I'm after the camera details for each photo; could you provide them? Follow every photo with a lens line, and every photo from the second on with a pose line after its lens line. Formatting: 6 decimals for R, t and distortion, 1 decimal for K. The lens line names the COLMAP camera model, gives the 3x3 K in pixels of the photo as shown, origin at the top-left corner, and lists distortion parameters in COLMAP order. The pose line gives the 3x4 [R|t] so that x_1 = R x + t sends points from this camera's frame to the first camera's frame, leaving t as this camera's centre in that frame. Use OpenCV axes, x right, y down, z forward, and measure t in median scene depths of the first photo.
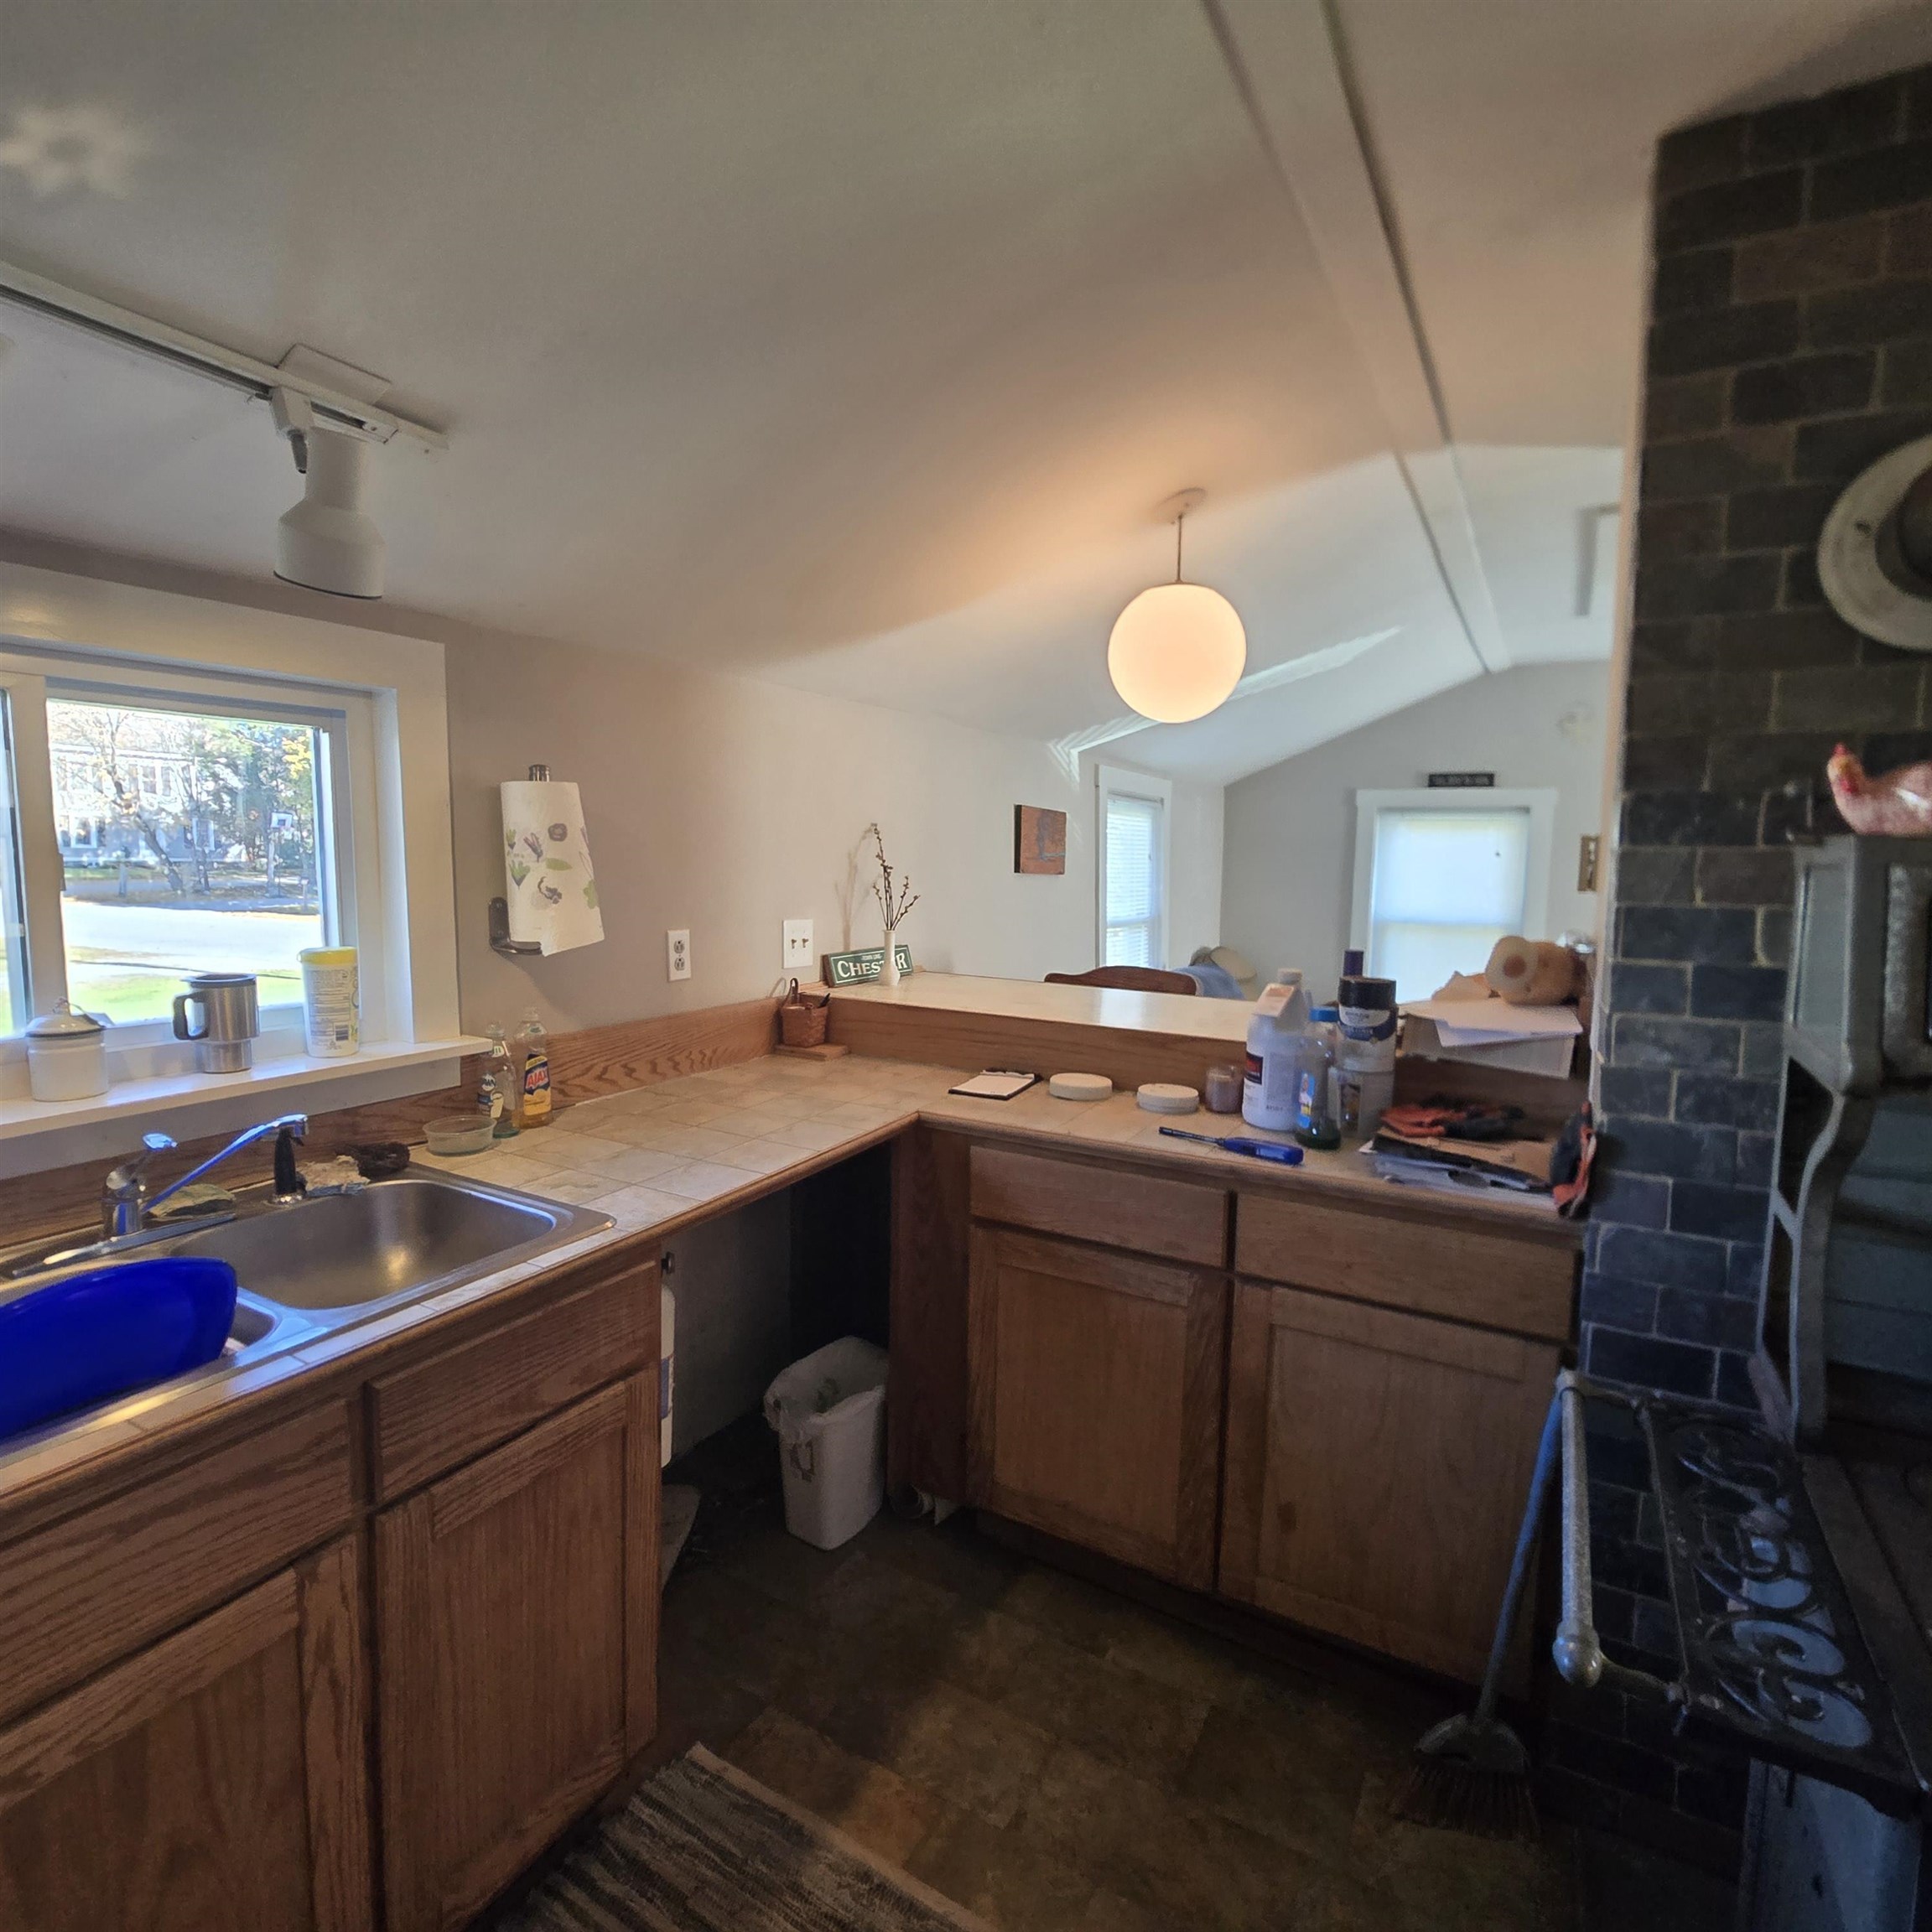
lens RADIAL K [[1055.3, 0, 961.8], [0, 1055.3, 965.3], [0, 0, 1]] dist [-0.005005, -0.001550]
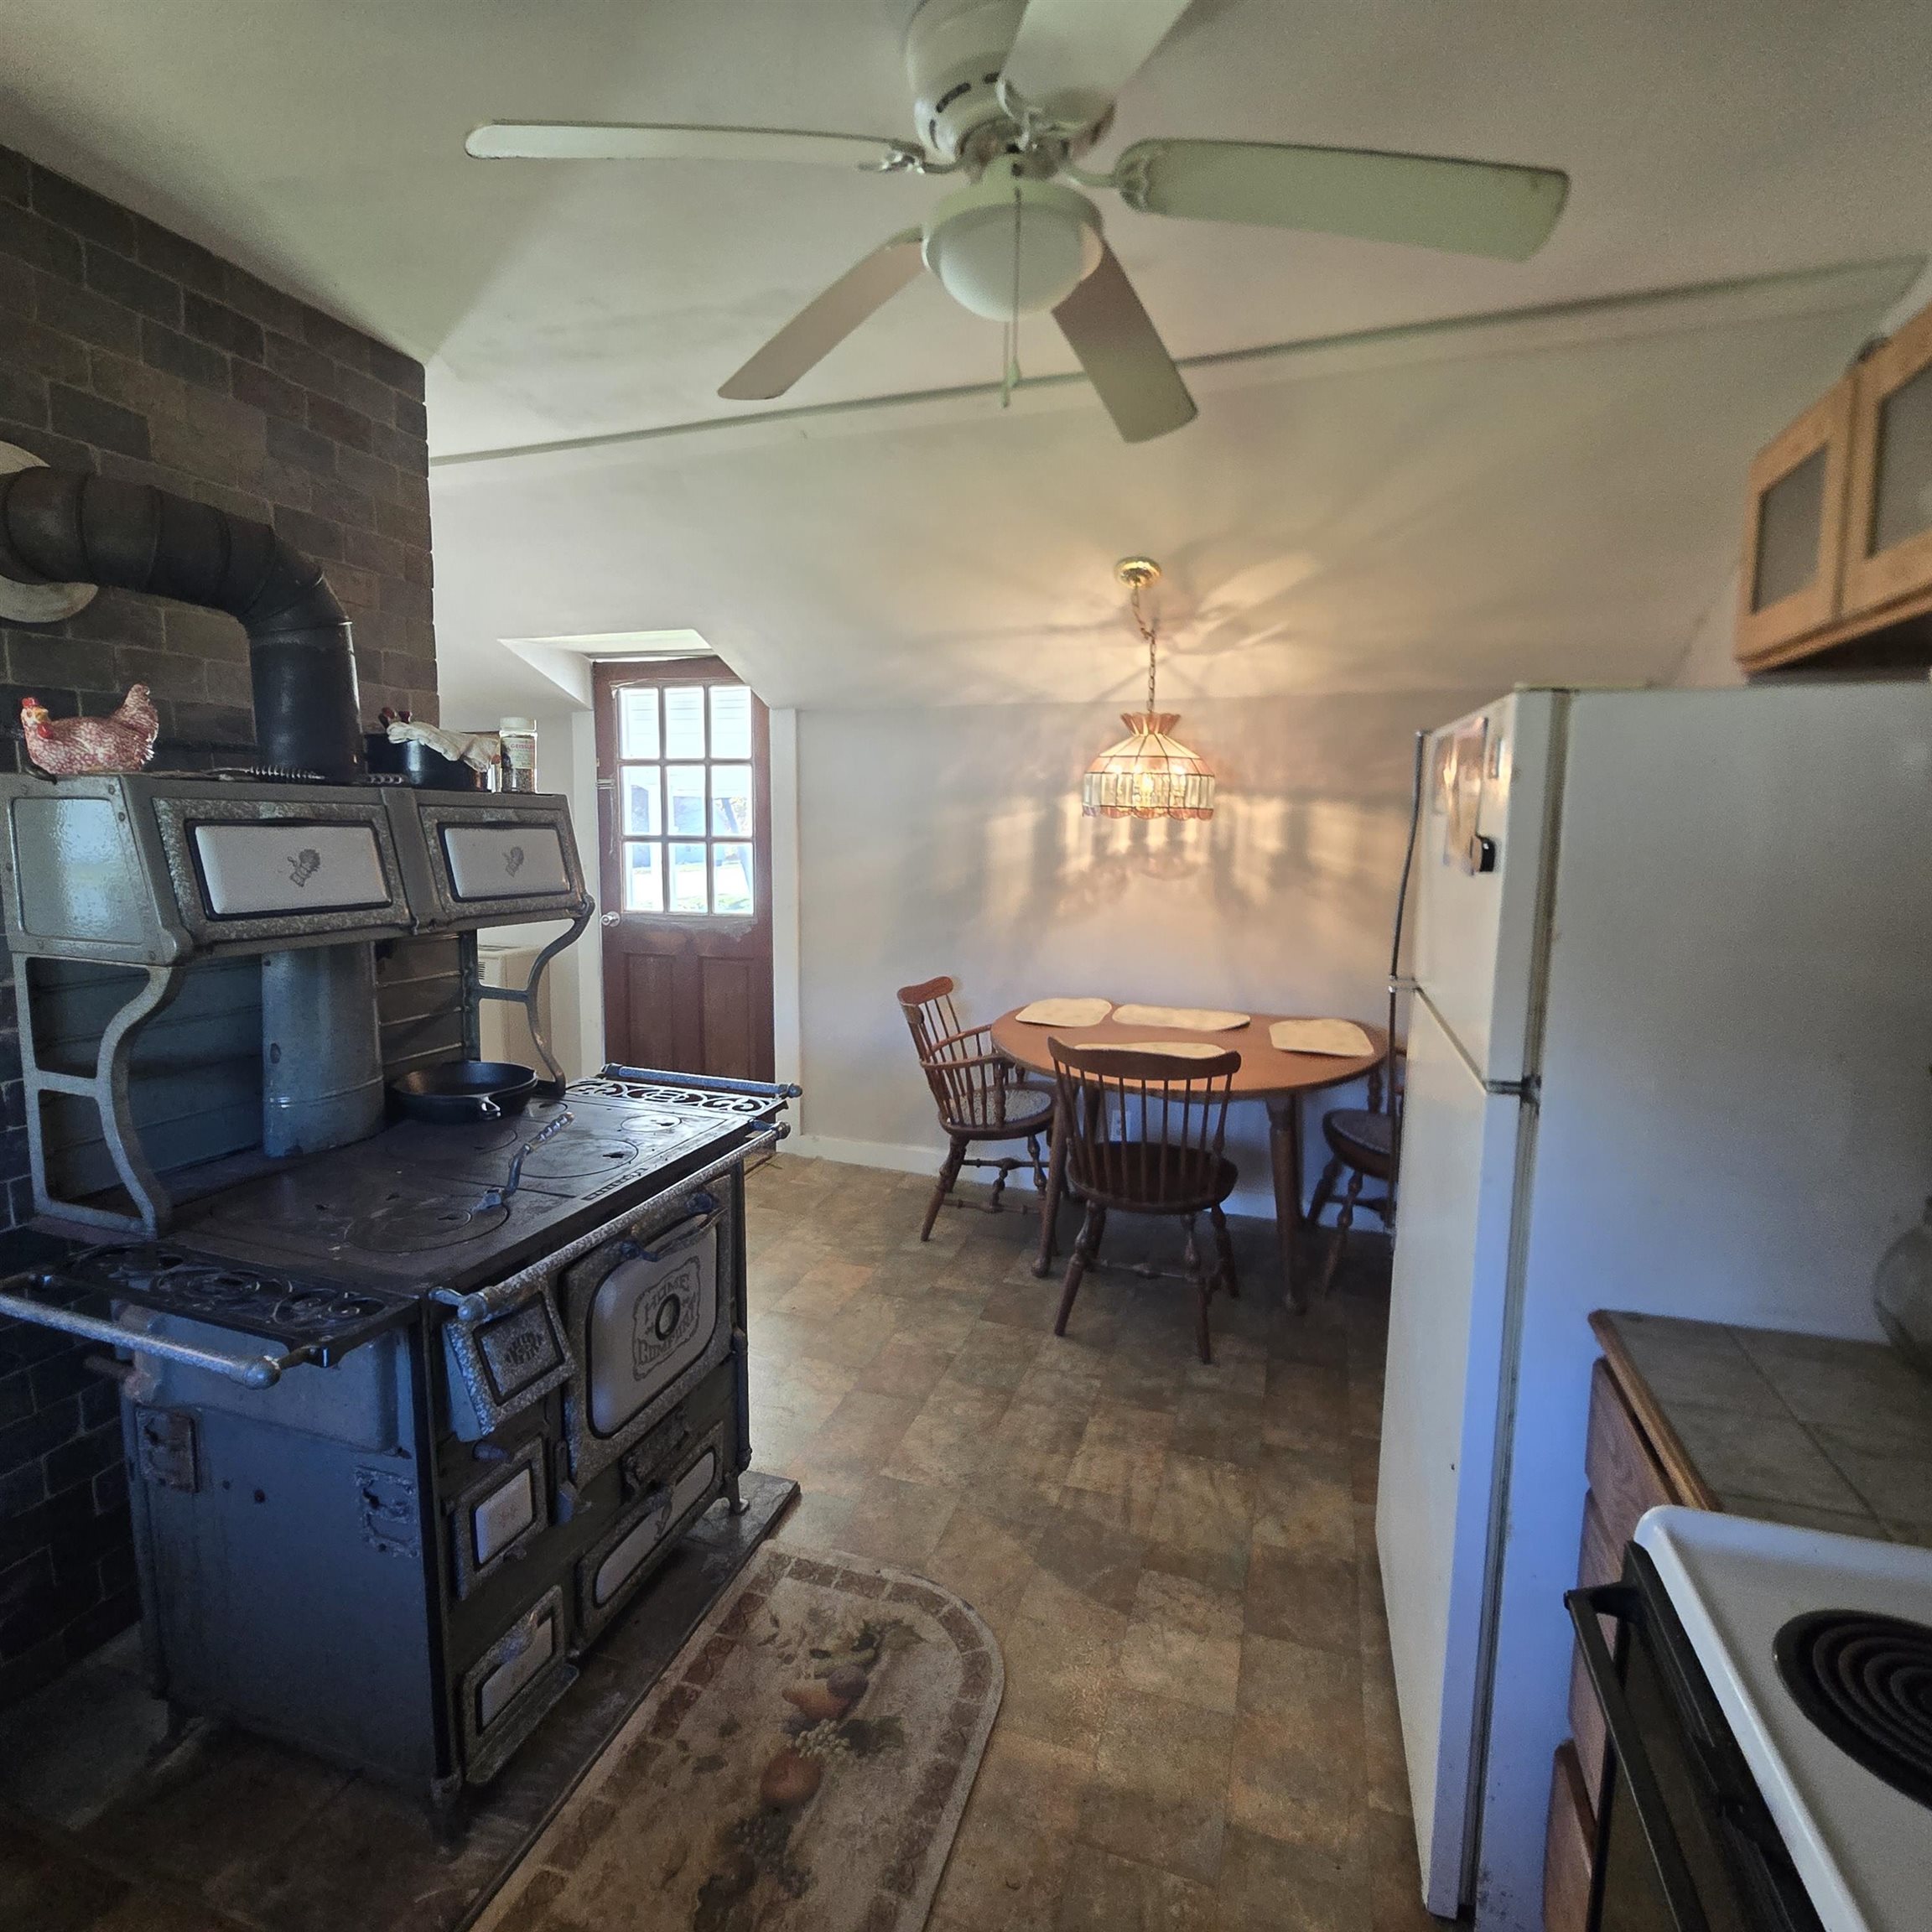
lens RADIAL K [[1055.3, 0, 965.3], [0, 1055.3, 957.4], [0, 0, 1]] dist [-0.005005, -0.001550]
pose [[-0.200007, -0.138641, 0.969936, -0.410339], [0.080657, 0.984249, 0.157319, -0.011822], [-0.976469, 0.109697, -0.185674, 0.136446]]
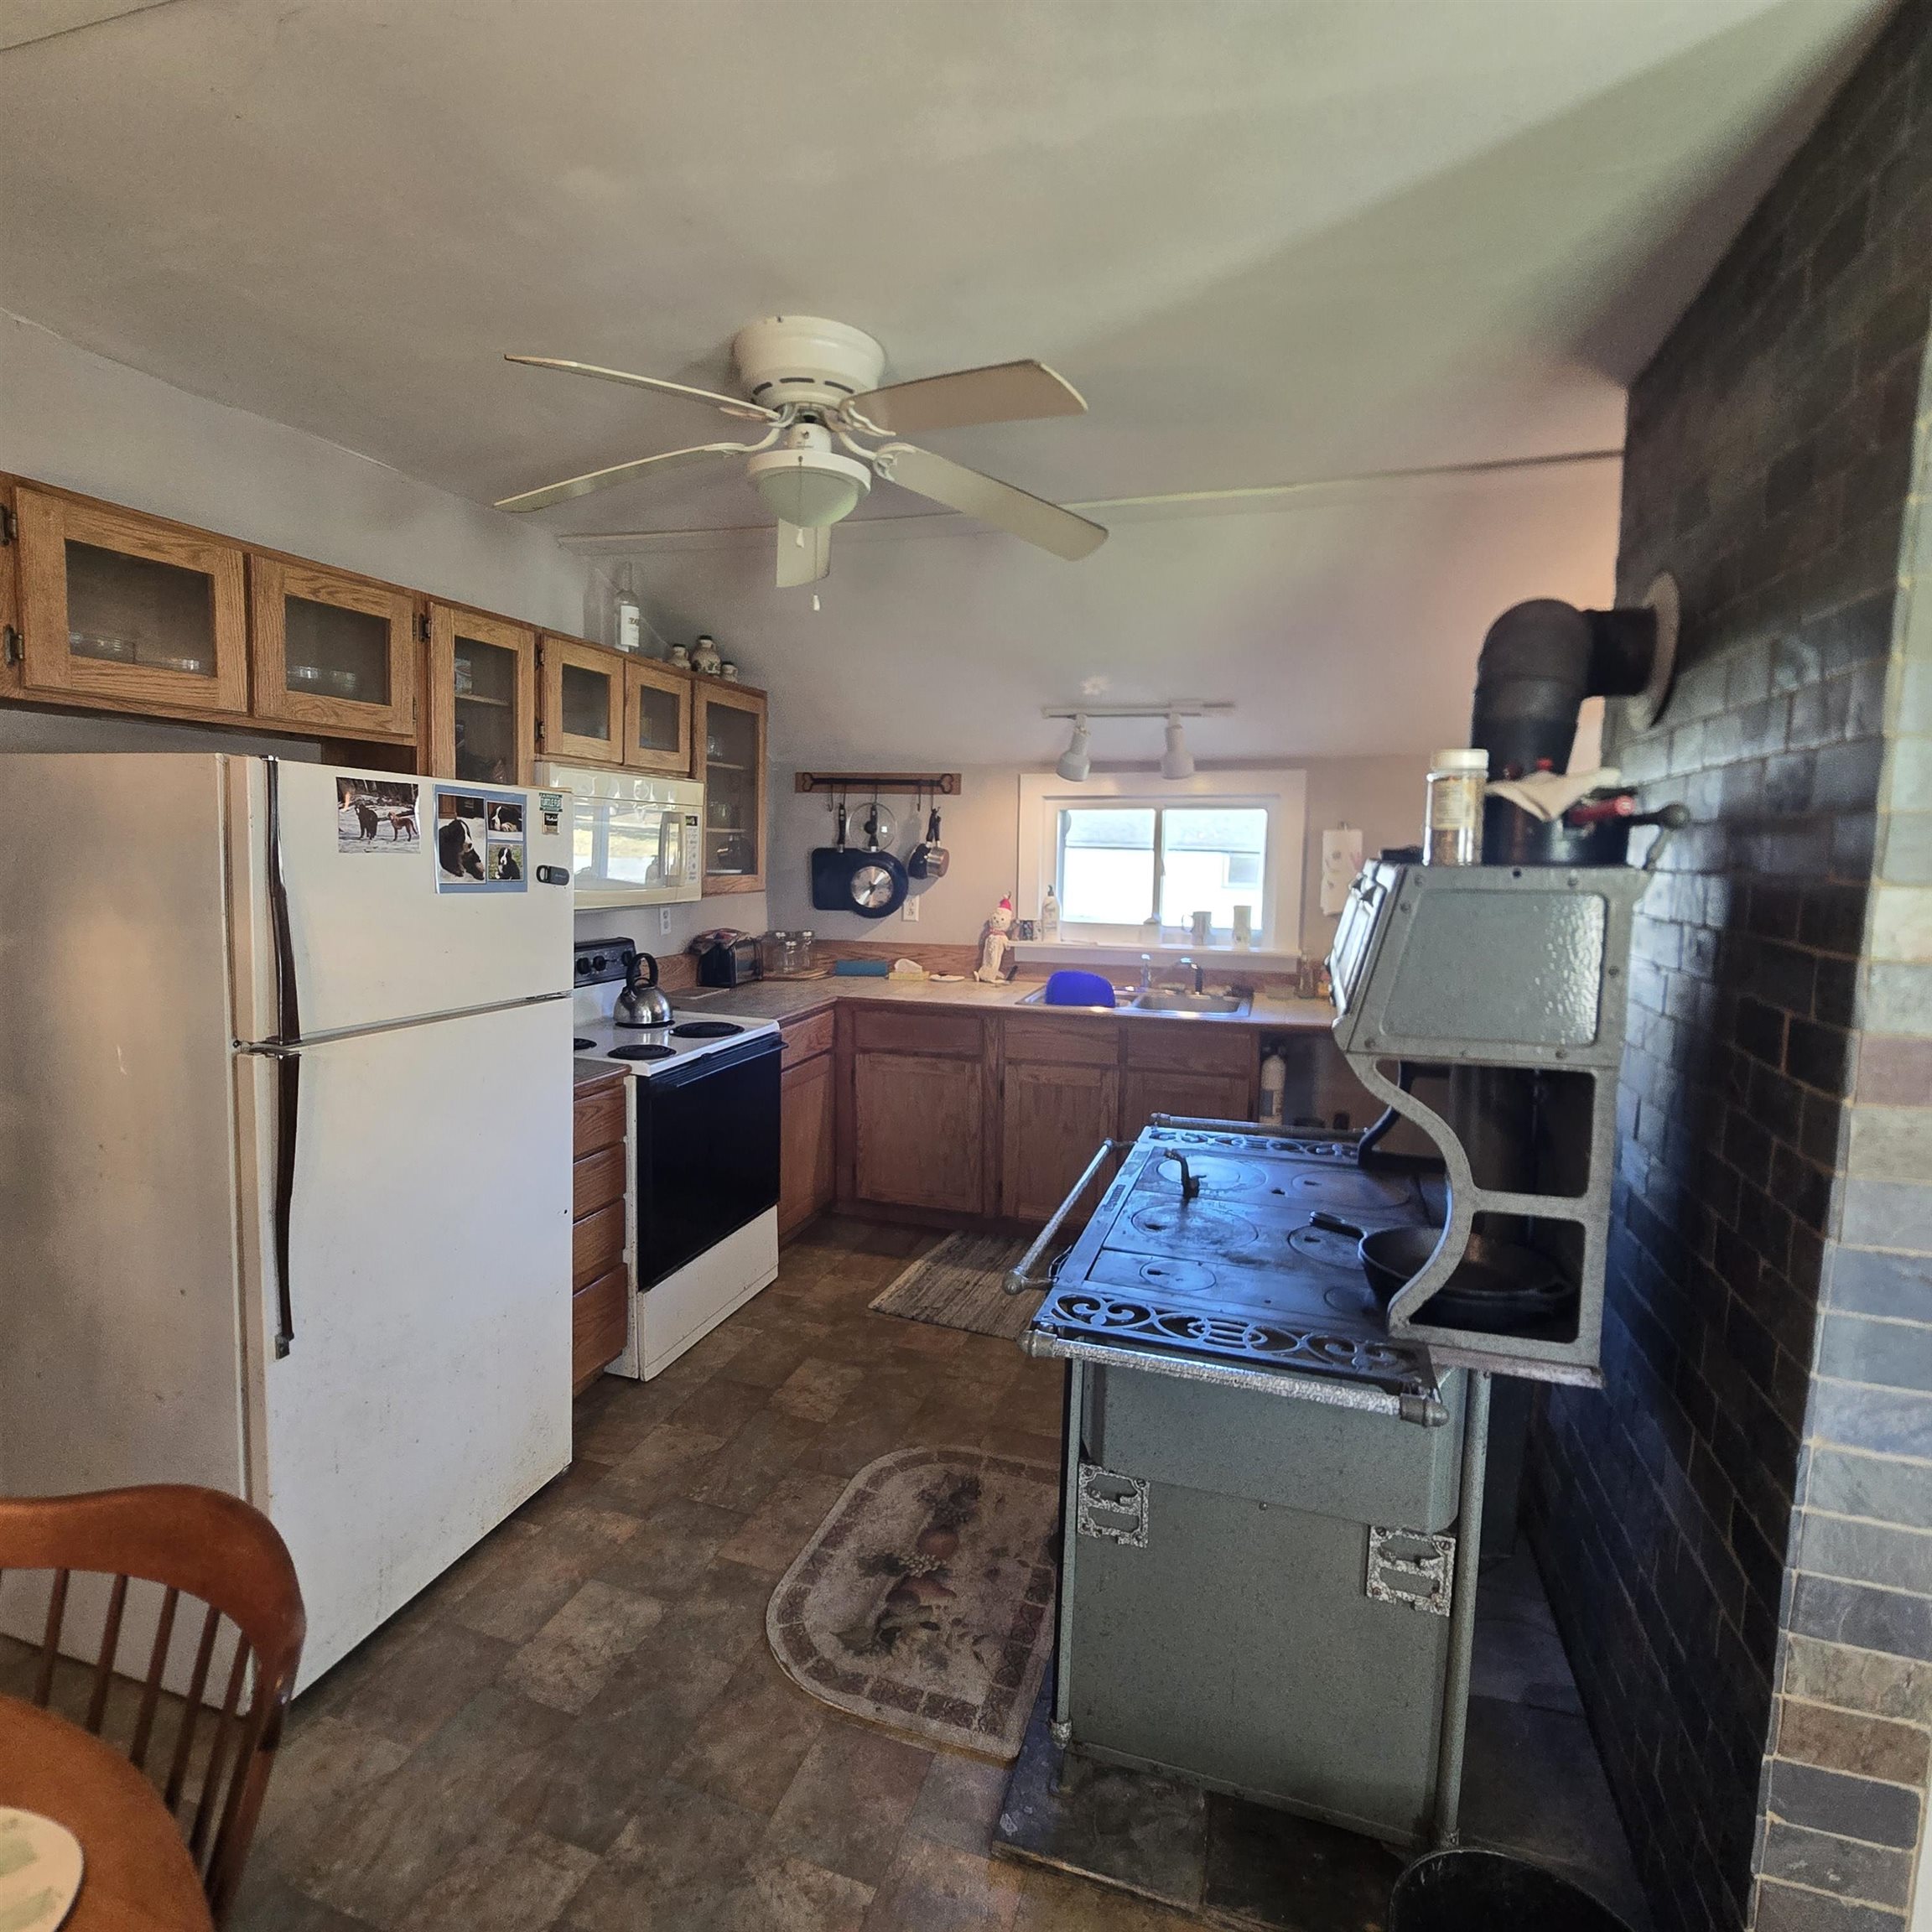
lens RADIAL K [[1055.3, 0, 968.0], [0, 1055.3, 958.2], [0, 0, 1]] dist [-0.005005, -0.001550]
pose [[0.207387, 0.098235, -0.973314, 1.657970], [-0.118910, 0.990099, 0.074593, 0.004616], [0.971005, 0.100268, 0.217015, -0.132688]]
